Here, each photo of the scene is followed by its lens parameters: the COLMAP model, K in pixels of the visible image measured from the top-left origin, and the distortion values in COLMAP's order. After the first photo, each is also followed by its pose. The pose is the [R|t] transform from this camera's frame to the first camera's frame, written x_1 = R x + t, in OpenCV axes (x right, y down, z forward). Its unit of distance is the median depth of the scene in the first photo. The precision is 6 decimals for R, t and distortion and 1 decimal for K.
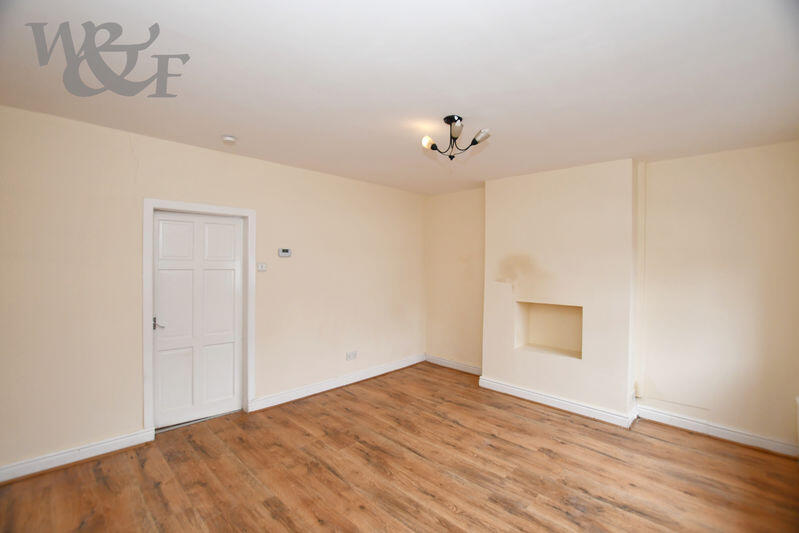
lens RADIAL K [[357.4, 0, 394.0], [0, 357.4, 262.3], [0, 0, 1]] dist [-0.020900, -0.000033]
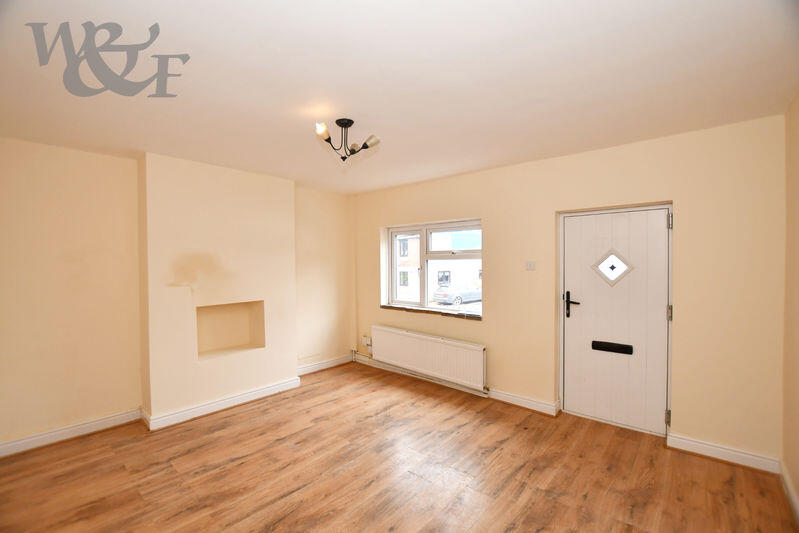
lens RADIAL K [[357.4, 0, 395.2], [0, 357.4, 262.6], [0, 0, 1]] dist [-0.020900, -0.000033]
pose [[-0.065722, -0.008649, 0.997800, -0.684308], [0.010084, 0.999906, 0.009331, -0.001841], [-0.997787, 0.010675, -0.065629, 0.719887]]
